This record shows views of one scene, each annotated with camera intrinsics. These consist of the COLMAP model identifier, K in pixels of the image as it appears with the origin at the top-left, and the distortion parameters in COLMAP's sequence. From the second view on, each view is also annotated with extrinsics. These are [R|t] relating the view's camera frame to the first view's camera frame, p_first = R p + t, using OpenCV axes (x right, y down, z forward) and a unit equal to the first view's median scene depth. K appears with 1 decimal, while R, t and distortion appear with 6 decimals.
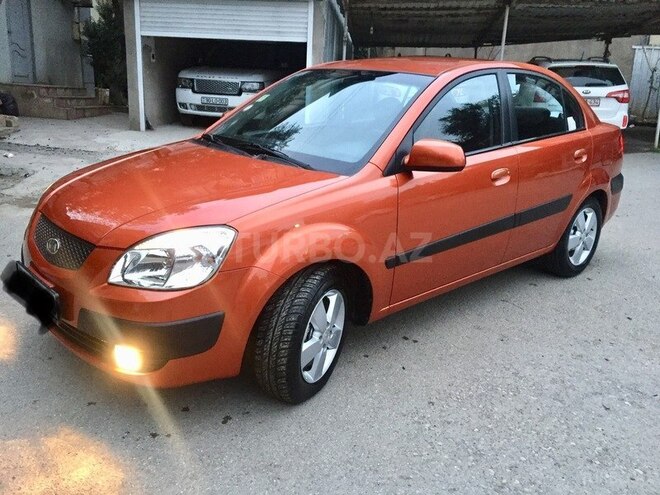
lens RADIAL K [[568.4, 0, 330.0], [0, 568.4, 247.5], [0, 0, 1]] dist [0.086301, -0.132573]
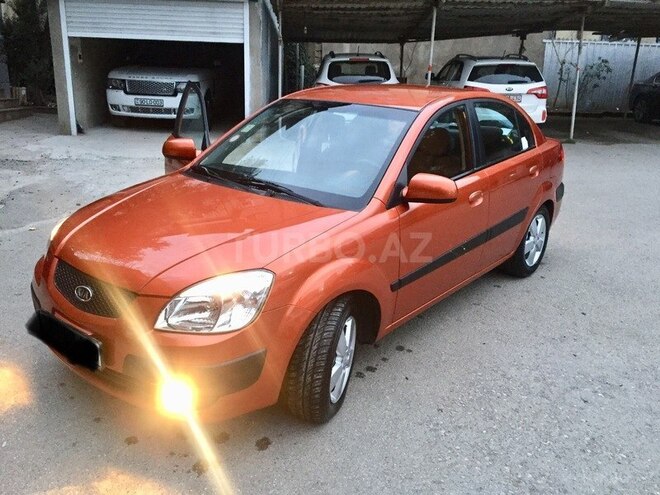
lens RADIAL K [[568.4, 0, 330.0], [0, 568.4, 247.5], [0, 0, 1]] dist [0.086301, -0.132573]
pose [[0.989581, -0.052804, 0.133947, -0.132671], [0.049351, 0.998361, 0.028971, -0.070513], [-0.135257, -0.022058, 0.990565, -0.062746]]
